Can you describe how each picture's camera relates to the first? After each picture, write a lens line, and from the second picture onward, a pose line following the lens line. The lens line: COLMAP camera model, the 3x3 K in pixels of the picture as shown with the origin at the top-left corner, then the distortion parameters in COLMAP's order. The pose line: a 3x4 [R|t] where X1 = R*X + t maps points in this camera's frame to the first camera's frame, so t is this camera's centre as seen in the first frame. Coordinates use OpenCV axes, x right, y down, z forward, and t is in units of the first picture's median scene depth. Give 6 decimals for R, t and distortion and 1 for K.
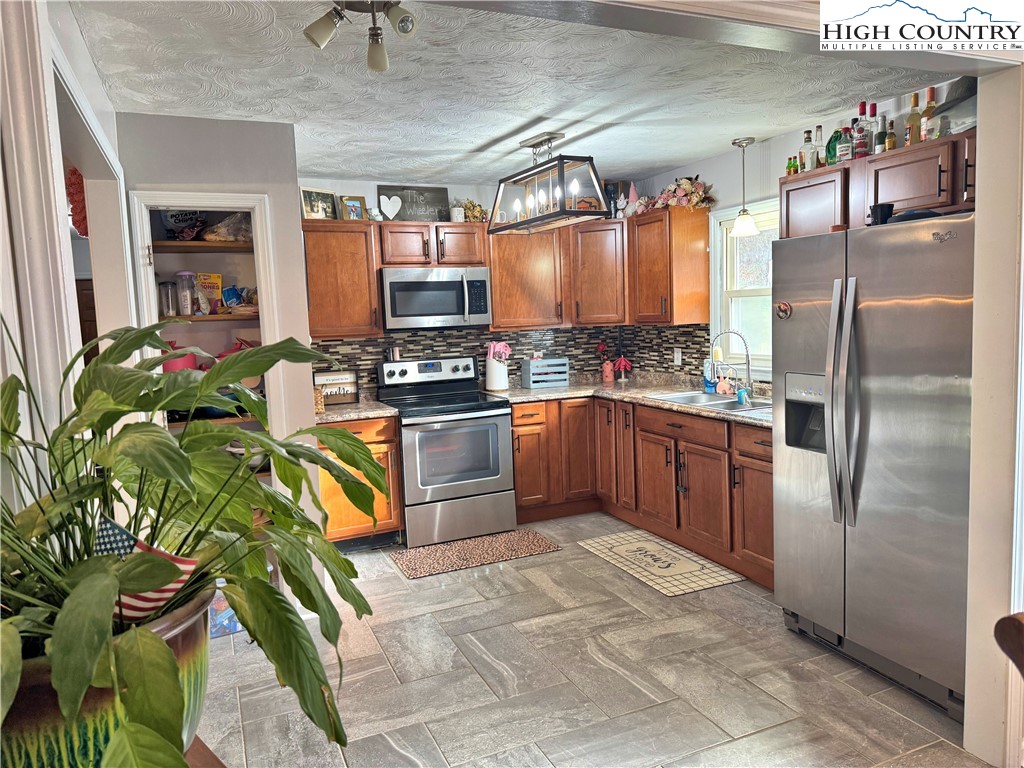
lens RADIAL K [[718.2, 0, 514.6], [0, 718.2, 385.2], [0, 0, 1]] dist [0.180432, -0.326318]
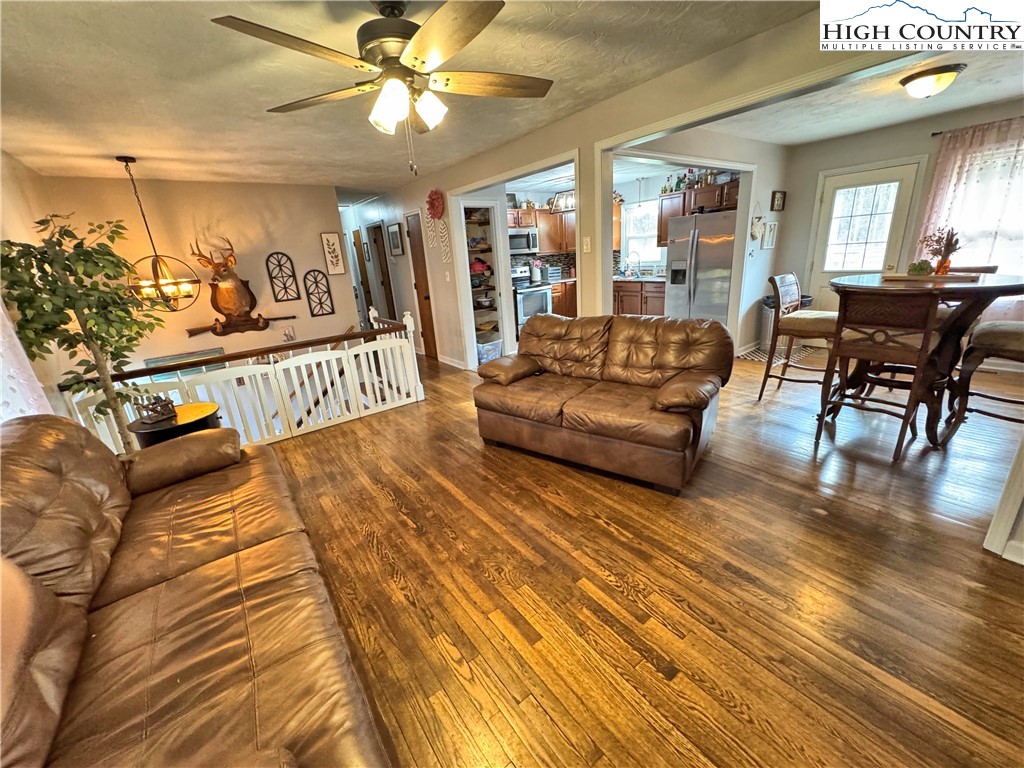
lens RADIAL K [[406.5, 0, 511.2], [0, 406.5, 382.8], [0, 0, 1]] dist [-0.003034, -0.000161]
pose [[0.972418, -0.095298, 0.212890, -0.494755], [0.051642, 0.978039, 0.201925, 0.072379], [-0.227458, -0.185361, 0.955983, -0.429563]]
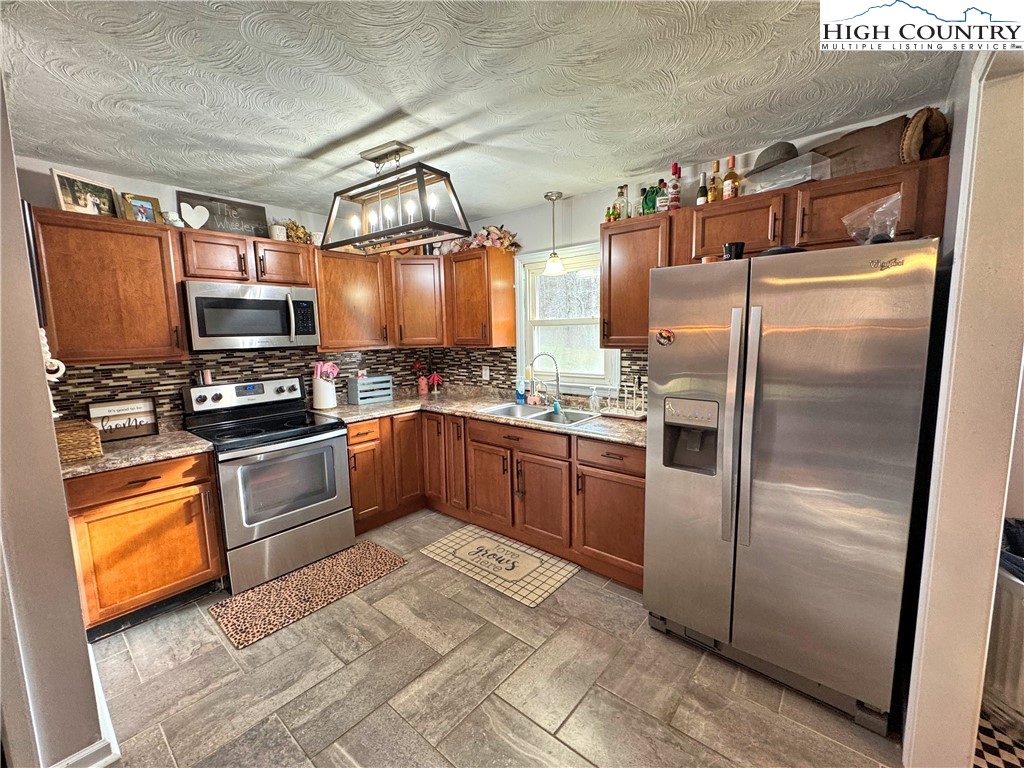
lens RADIAL K [[427.4, 0, 512.0], [0, 427.4, 384.0], [0, 0, 1]] dist [-0.000757, -0.000128]
pose [[0.897237, -0.032240, 0.440372, -0.059424], [0.028480, 0.999480, 0.015146, -0.033692], [-0.440631, -0.001048, 0.897688, 0.362810]]
